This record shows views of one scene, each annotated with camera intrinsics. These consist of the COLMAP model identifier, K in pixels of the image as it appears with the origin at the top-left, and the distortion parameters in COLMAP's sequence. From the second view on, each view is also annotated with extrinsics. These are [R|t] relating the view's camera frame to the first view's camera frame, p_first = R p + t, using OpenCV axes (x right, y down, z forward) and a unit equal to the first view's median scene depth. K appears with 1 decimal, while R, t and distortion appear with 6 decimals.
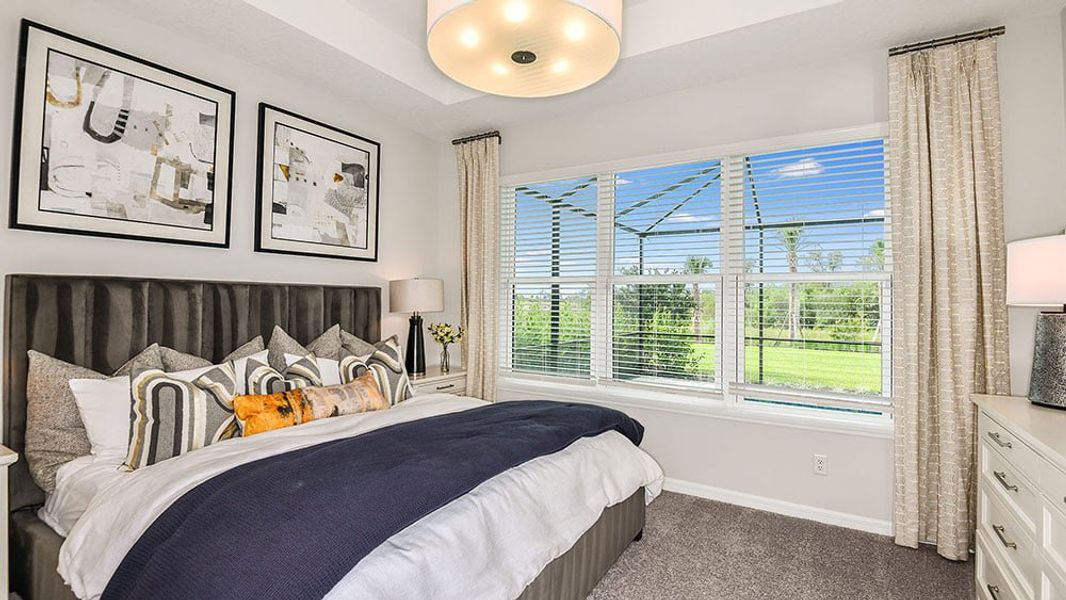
lens RADIAL K [[481.9, 0, 535.9], [0, 481.9, 290.7], [0, 0, 1]] dist [-0.000568, -0.017955]
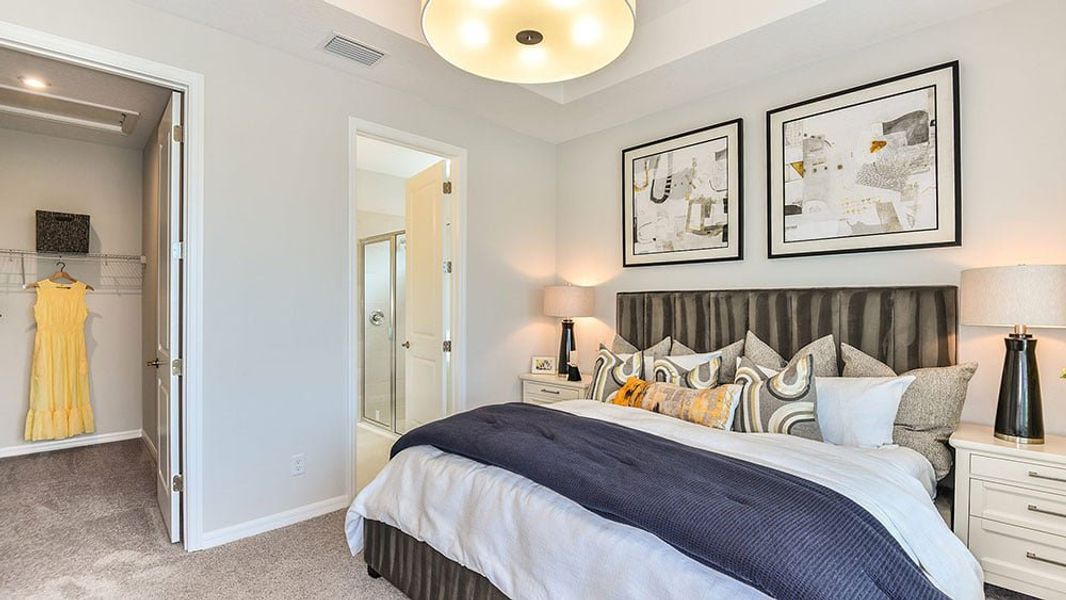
lens RADIAL K [[476.6, 0, 532.2], [0, 476.6, 304.3], [0, 0, 1]] dist [0.001757, -0.015707]
pose [[-0.248247, -0.011026, -0.968634, 0.592007], [0.016905, 0.999734, -0.015712, 0.026162], [0.968549, -0.020275, -0.247995, 0.855309]]
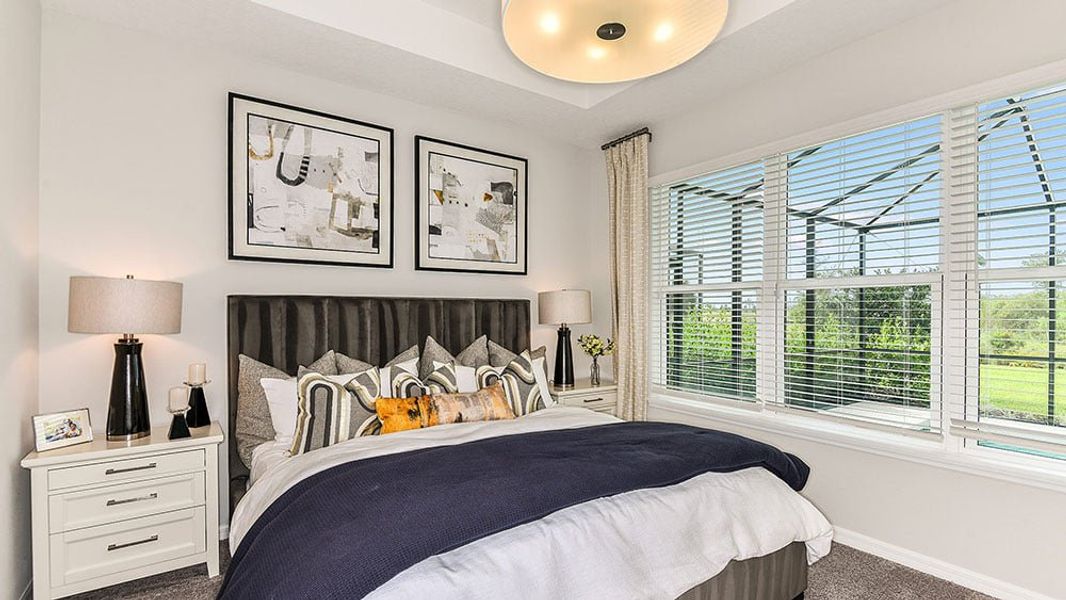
lens RADIAL K [[475.3, 0, 534.3], [0, 475.3, 314.4], [0, 0, 1]] dist [0.026021, -0.025432]
pose [[0.915720, -0.008437, -0.401729, 0.132913], [0.018552, 0.999601, 0.021295, 0.003821], [0.401389, -0.026953, 0.915511, 0.099771]]
